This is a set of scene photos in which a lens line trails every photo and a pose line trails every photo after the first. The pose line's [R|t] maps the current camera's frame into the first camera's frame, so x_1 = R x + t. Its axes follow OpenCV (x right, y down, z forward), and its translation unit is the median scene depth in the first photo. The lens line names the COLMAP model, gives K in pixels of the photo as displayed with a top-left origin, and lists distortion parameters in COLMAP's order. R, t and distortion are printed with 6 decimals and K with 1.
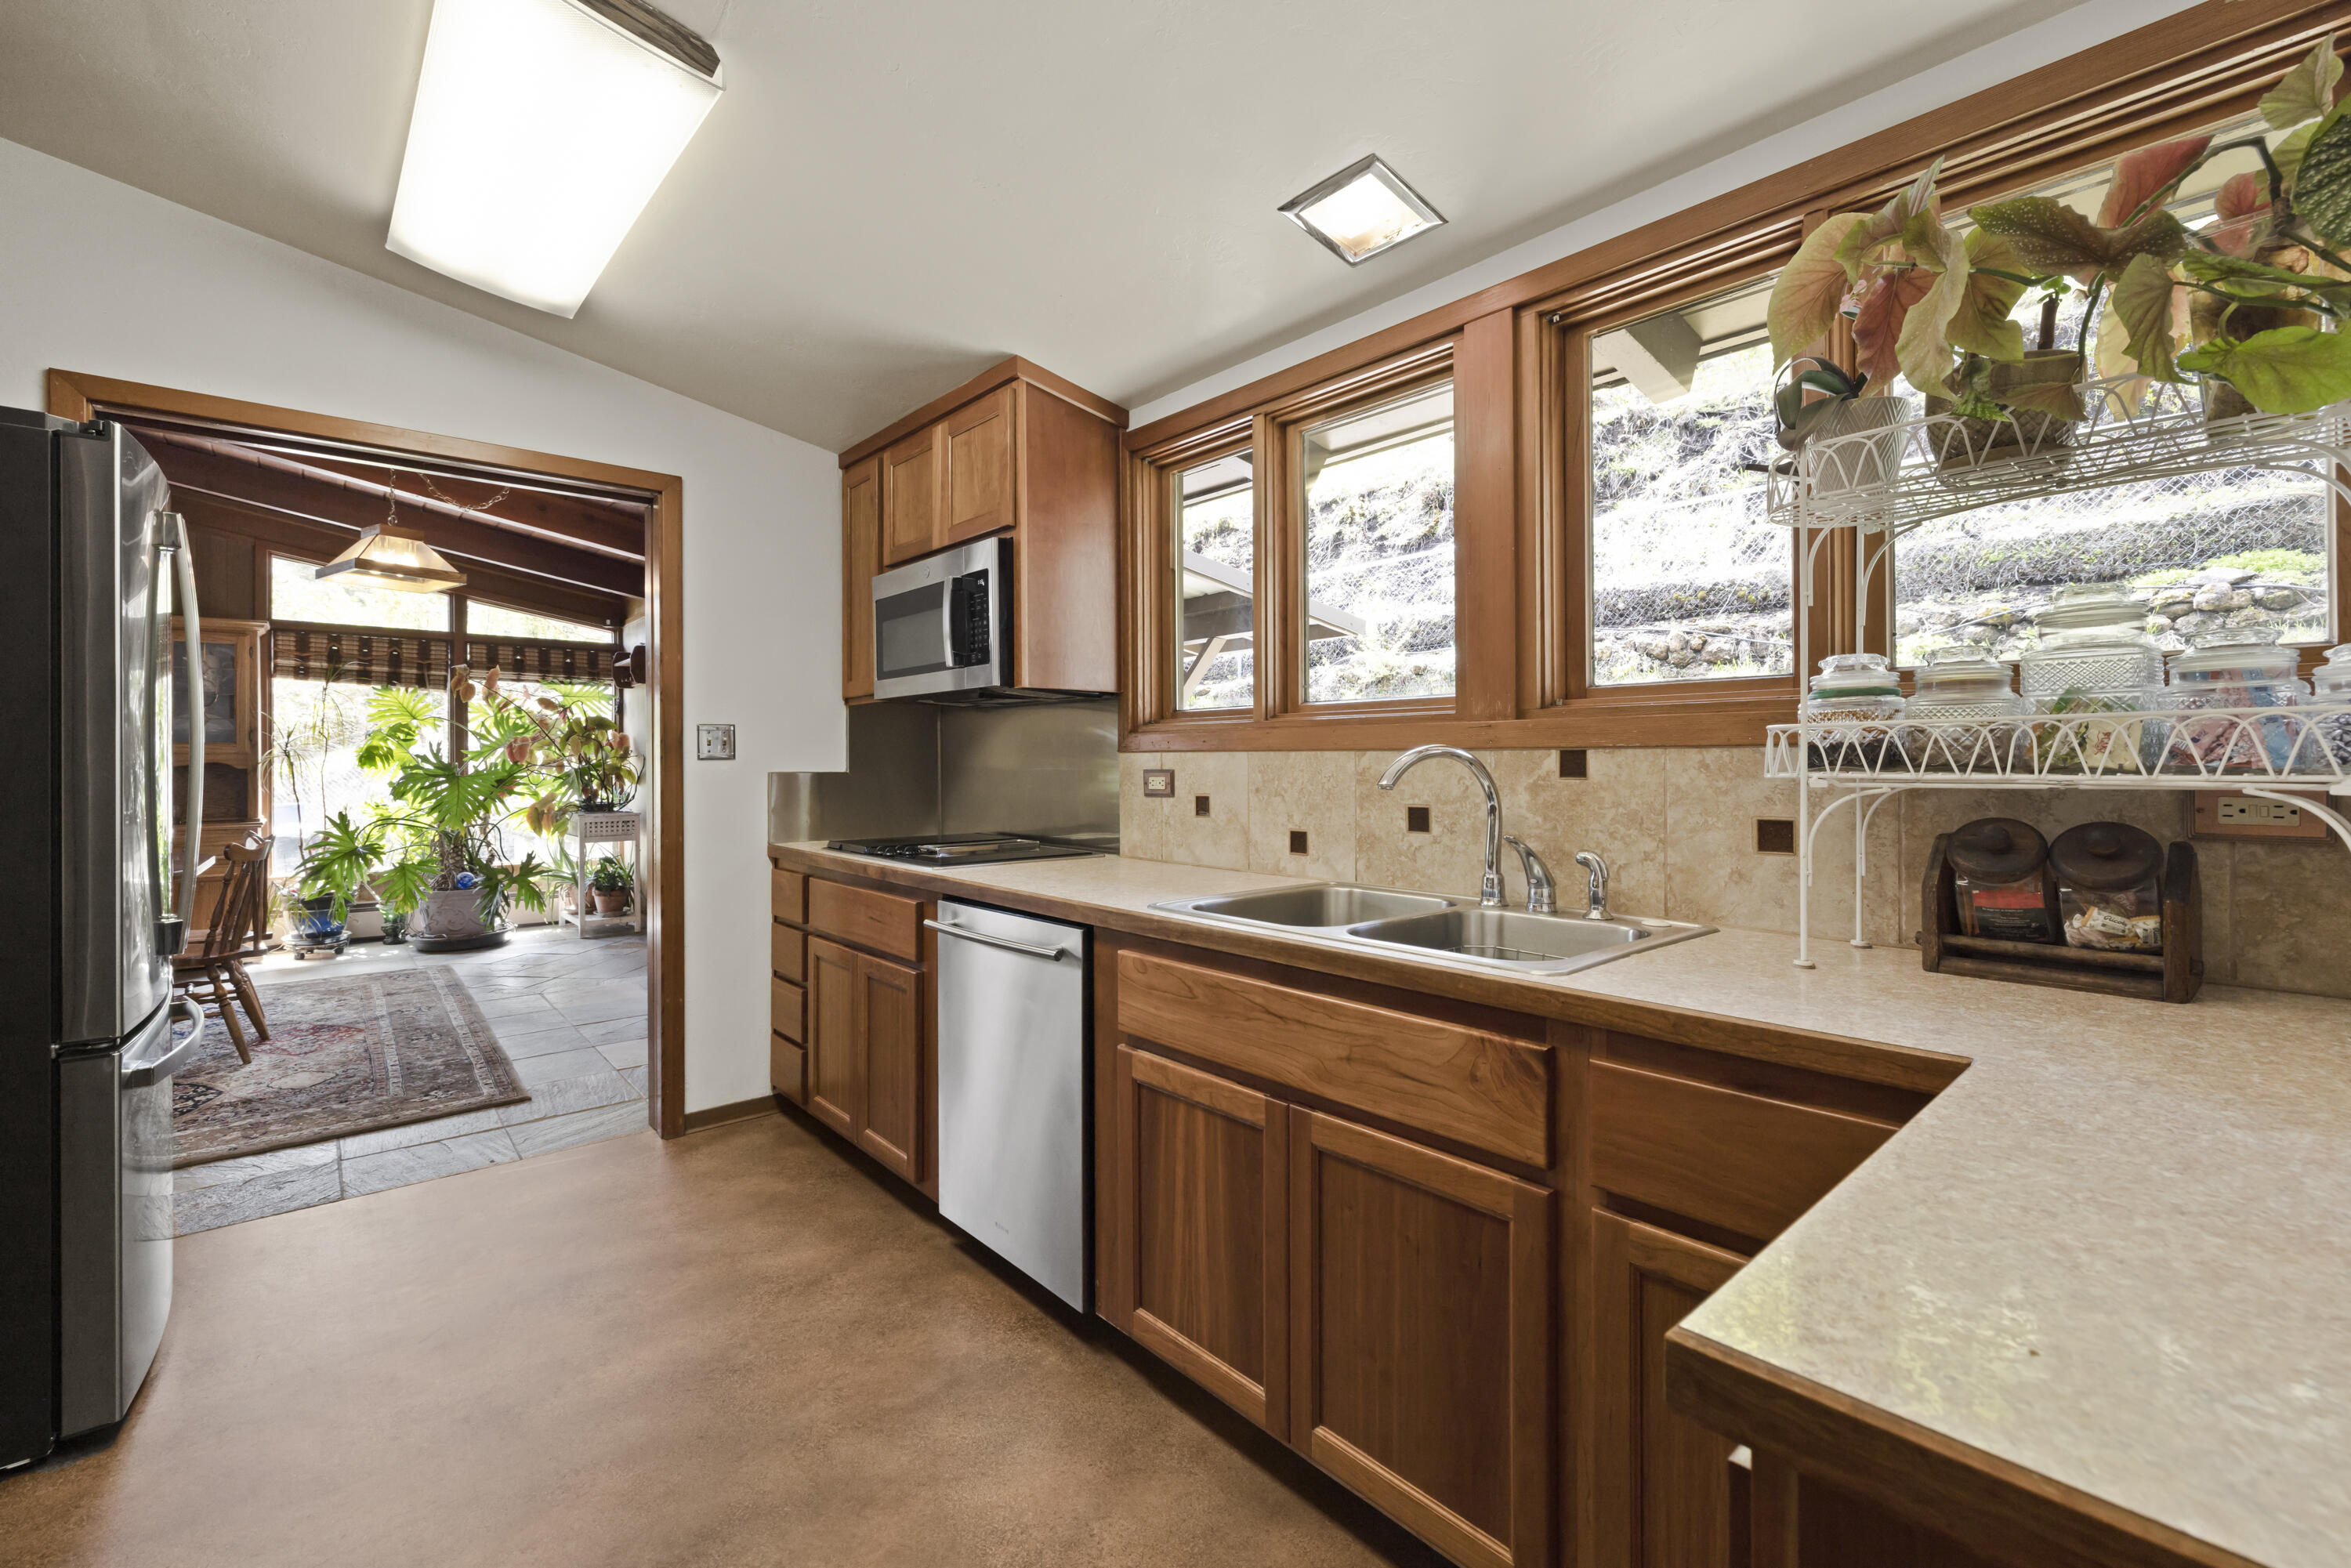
lens RADIAL K [[991.9, 0, 1172.7], [0, 991.9, 768.5], [0, 0, 1]] dist [0.000358, 0.000461]
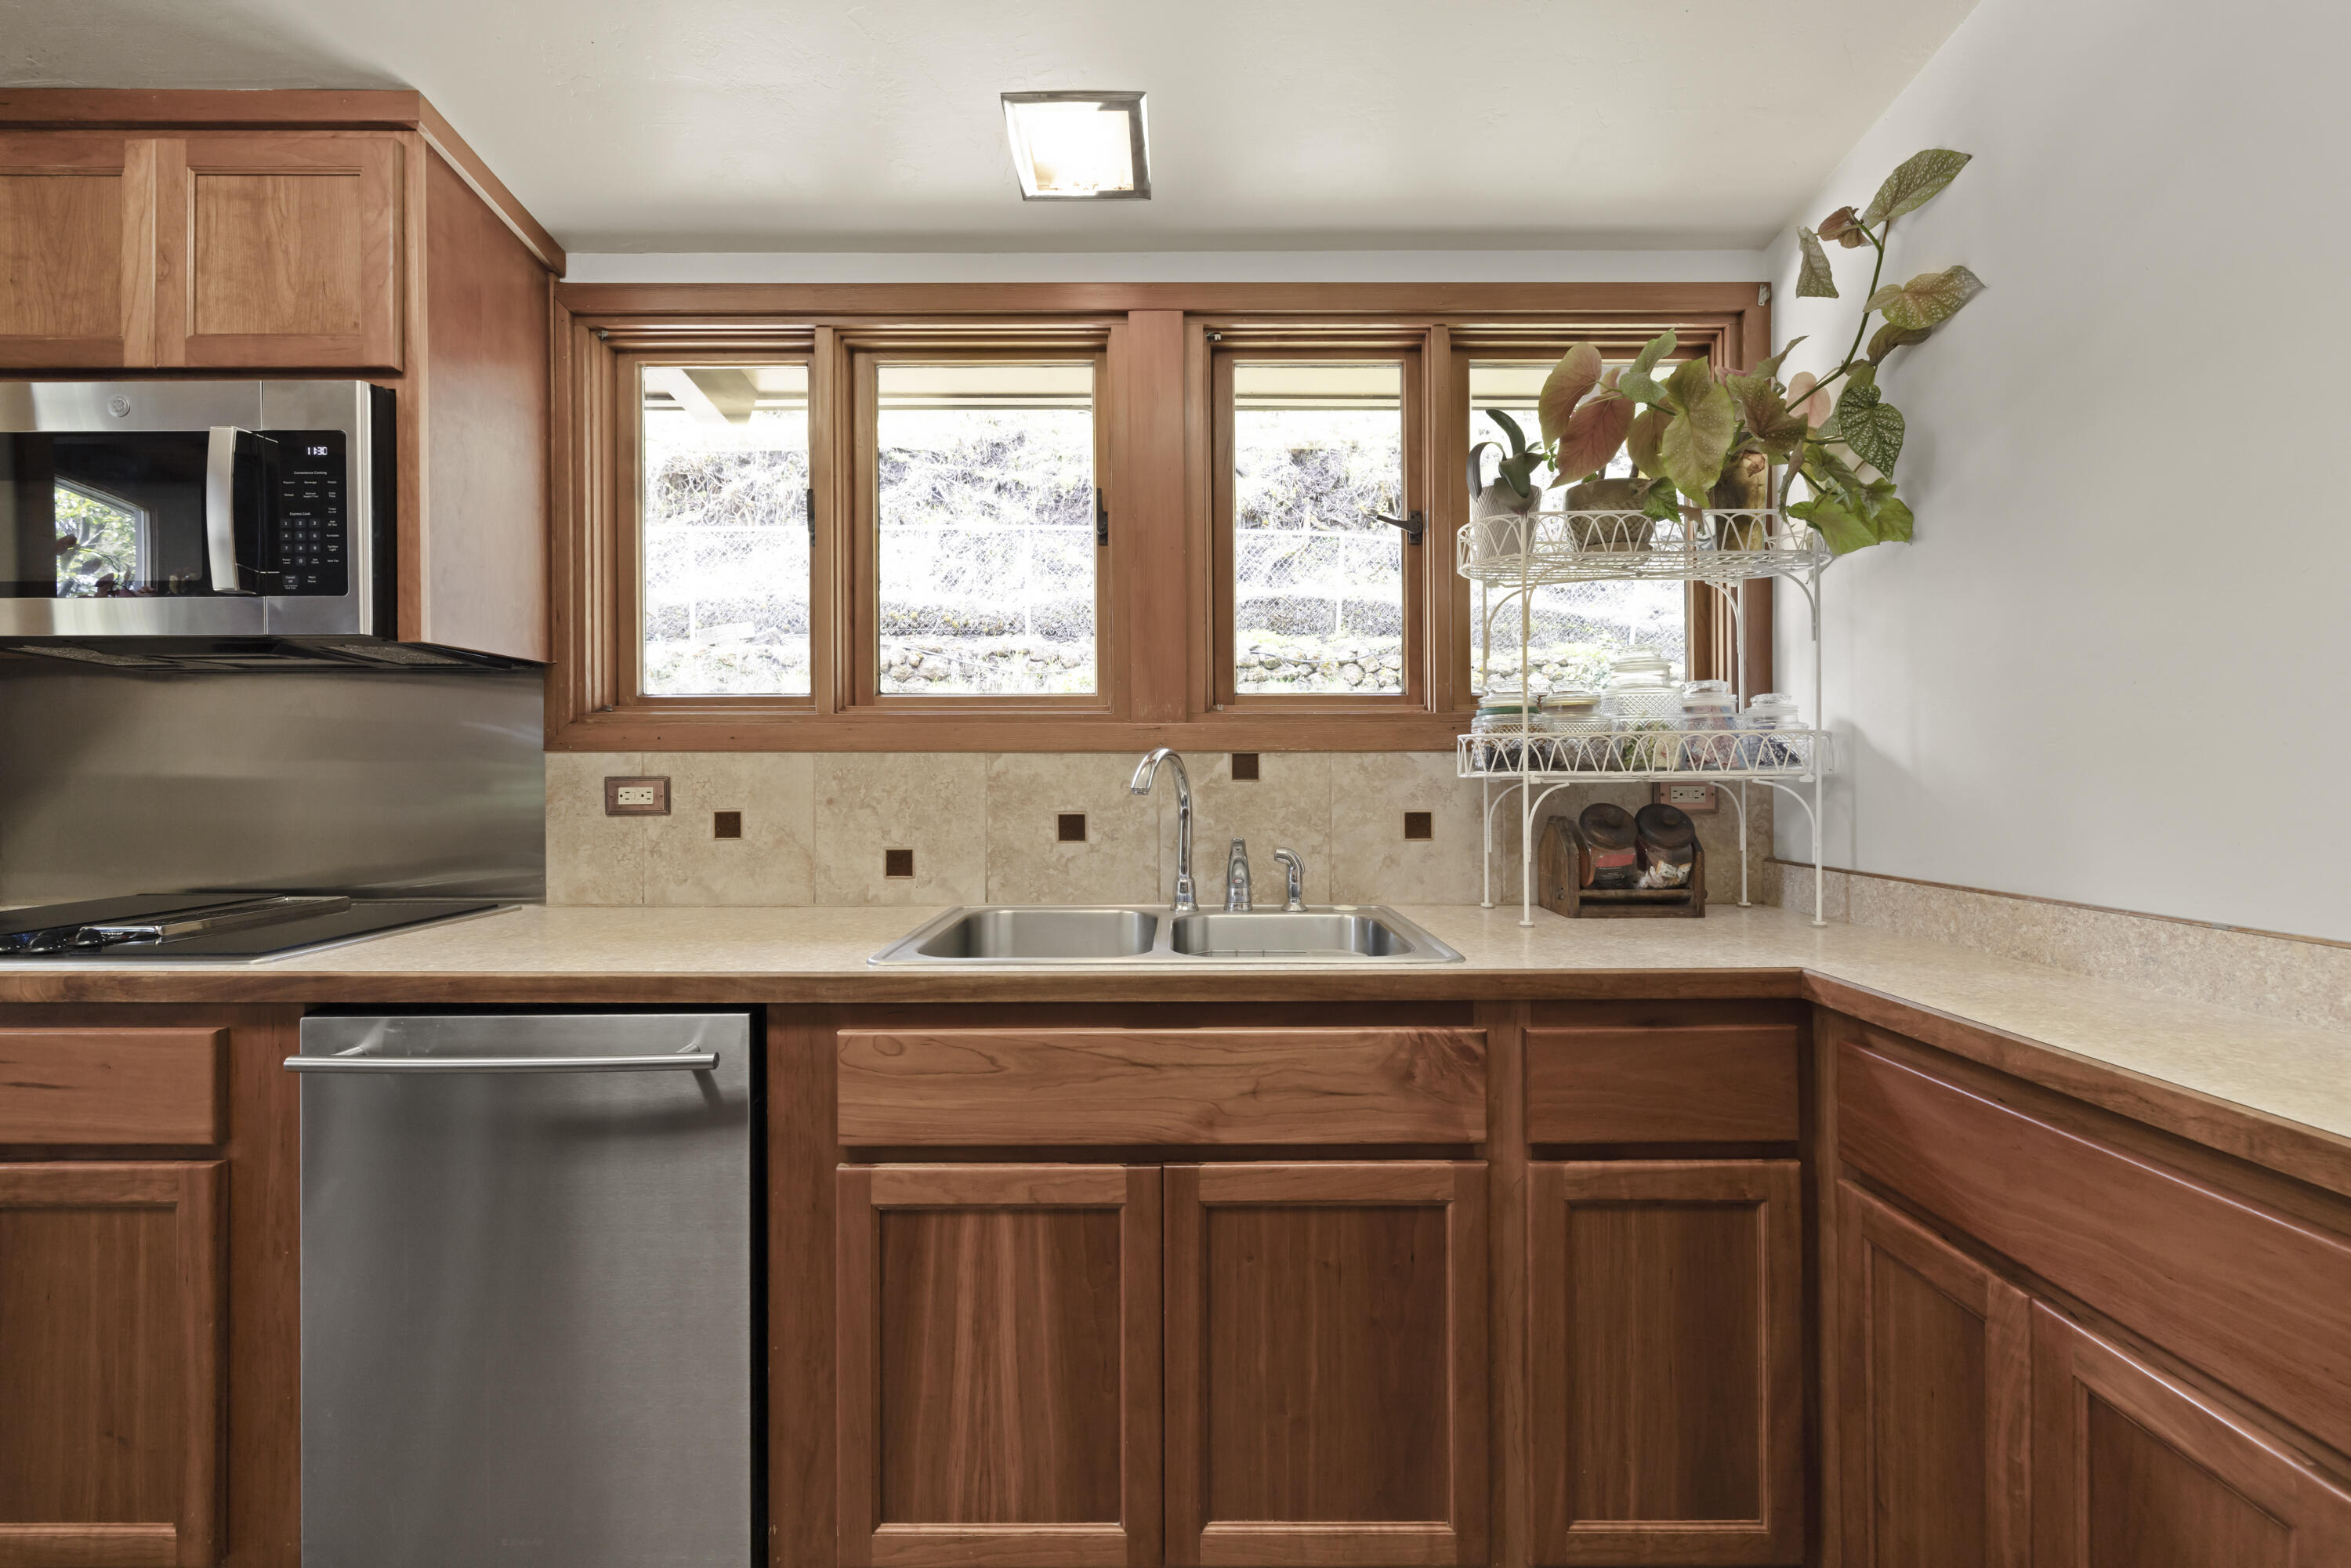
lens RADIAL K [[991.9, 0, 1172.7], [0, 991.9, 768.5], [0, 0, 1]] dist [0.000358, 0.000461]
pose [[0.659410, 0.000689, 0.751783, -0.420684], [0.006543, 0.999956, -0.006656, 0.003648], [-0.751755, 0.009308, 0.659377, 0.352954]]
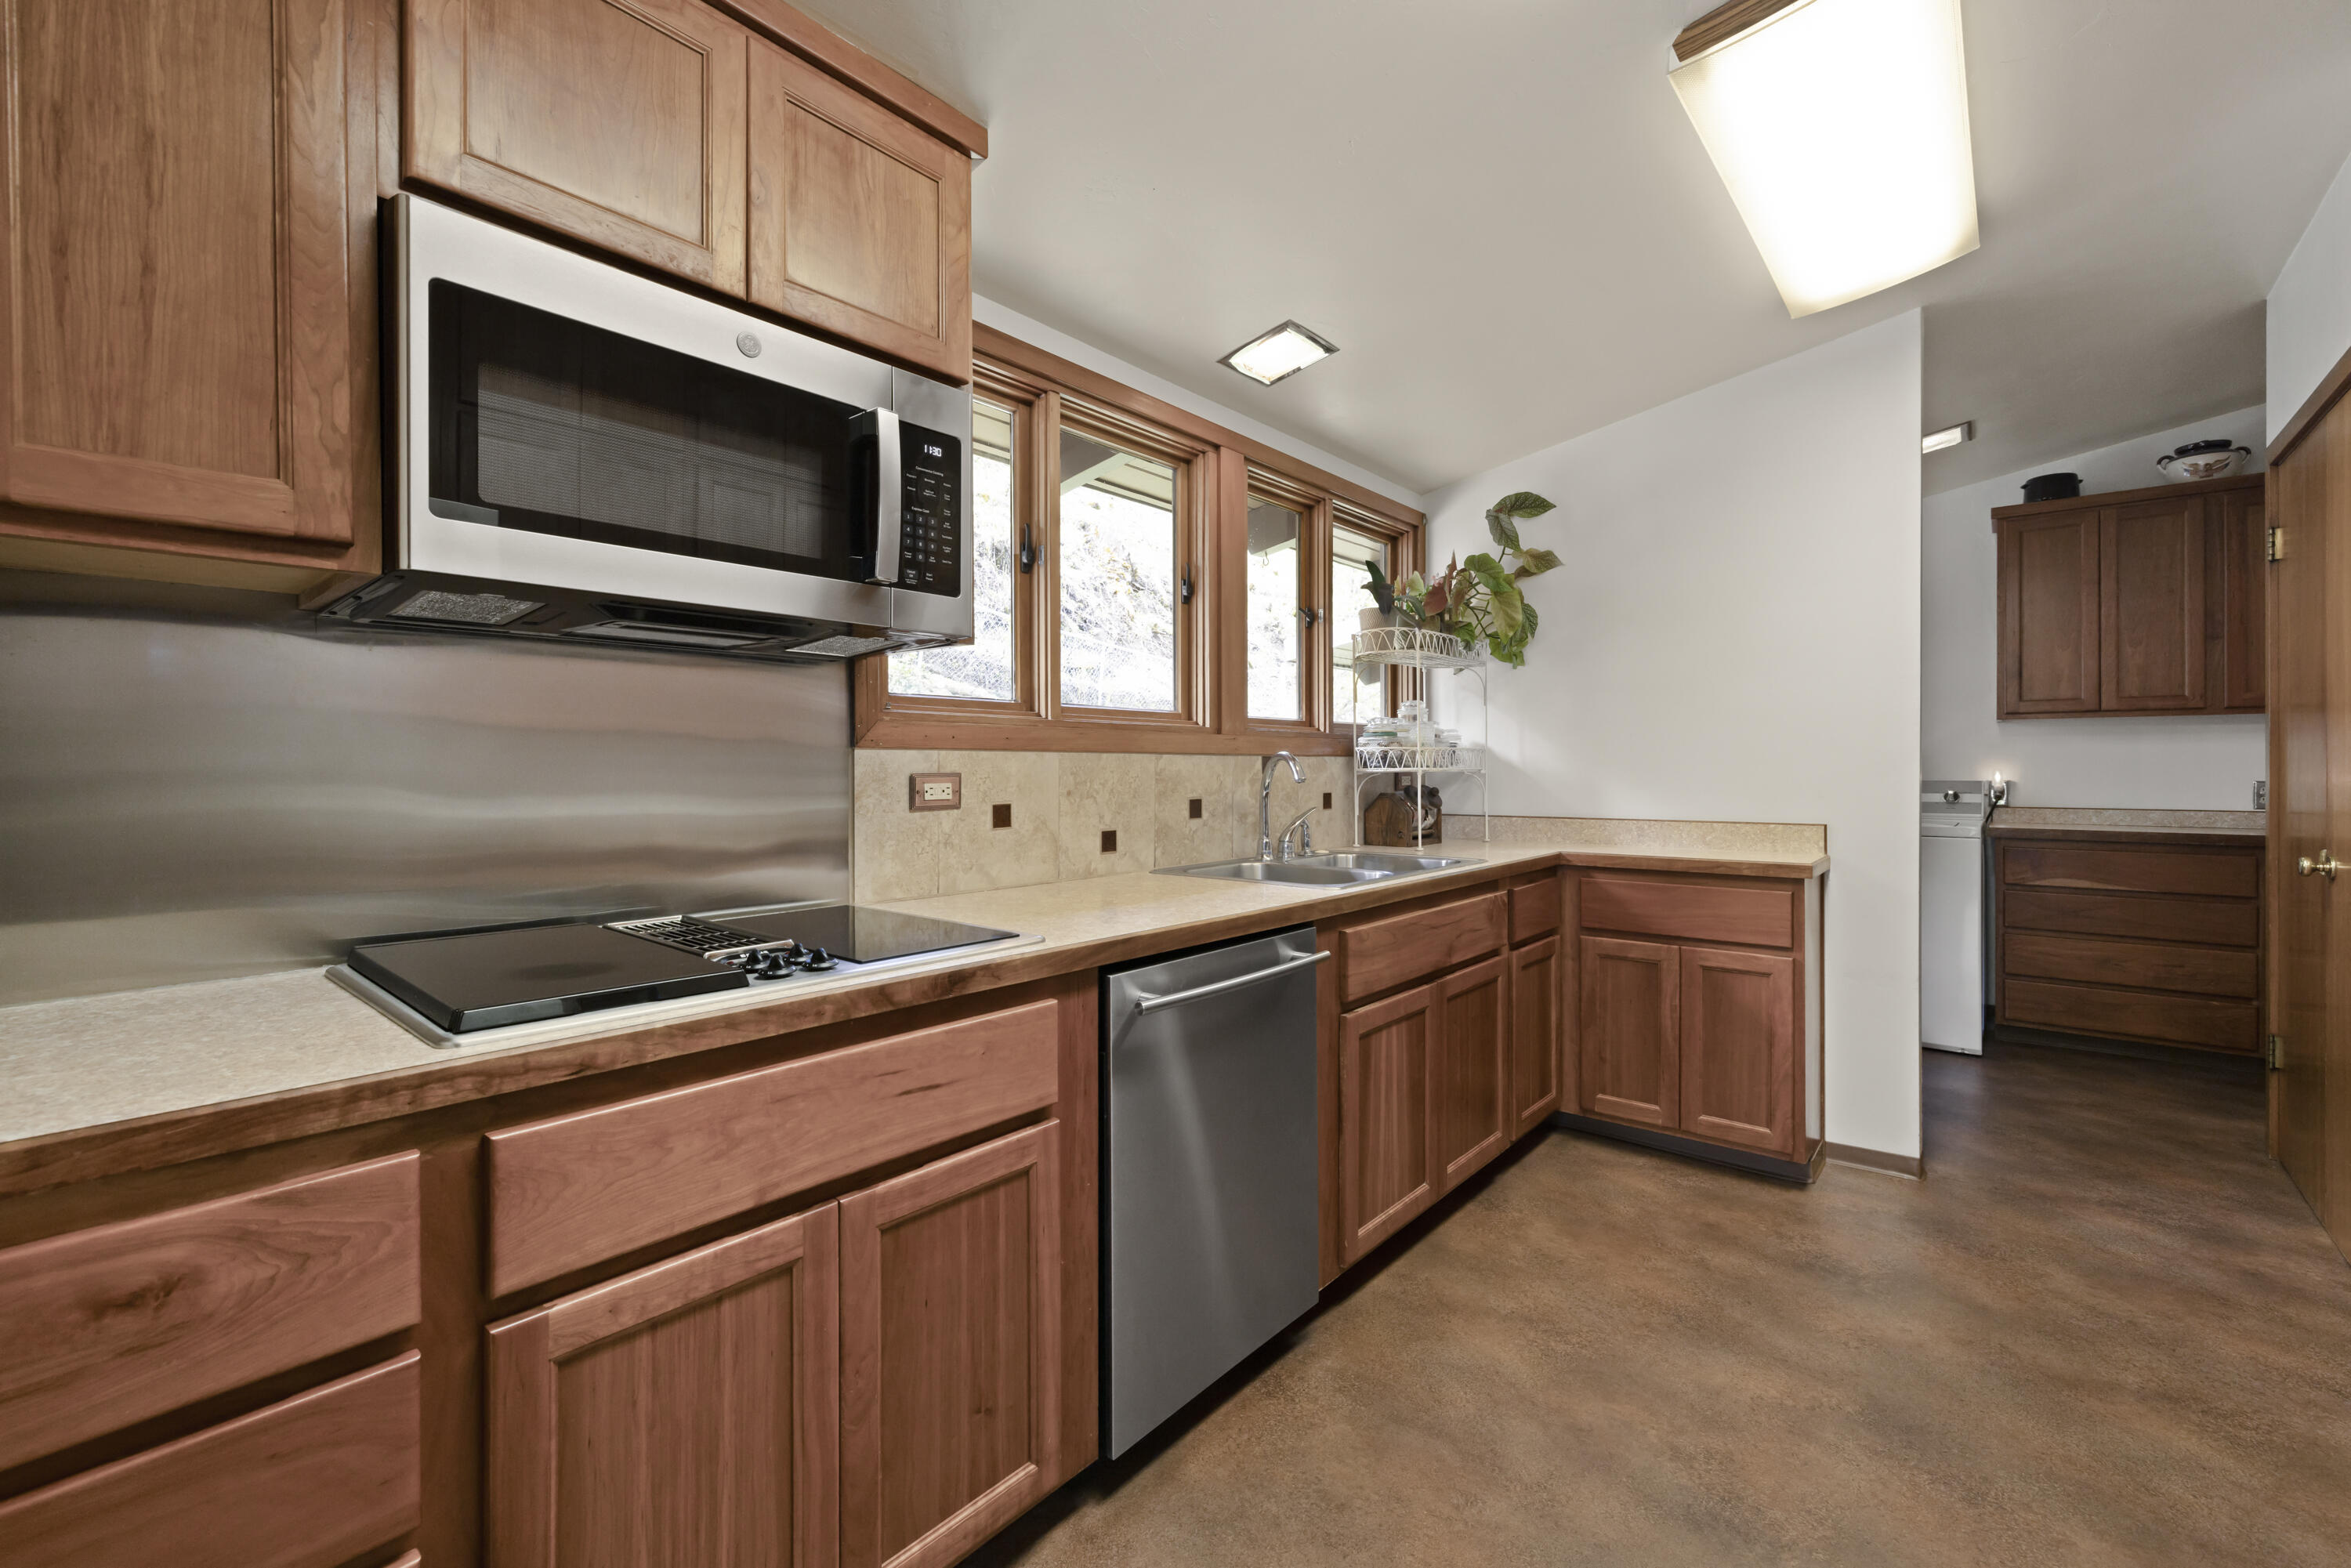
lens RADIAL K [[999.0, 0, 1182.1], [0, 999.0, 773.6], [0, 0, 1]] dist [-0.000170, -0.000176]
pose [[-0.155705, -0.004980, 0.987791, -1.118852], [0.008835, 0.999940, 0.006434, -0.002479], [-0.987764, 0.009729, -0.155652, 1.336345]]
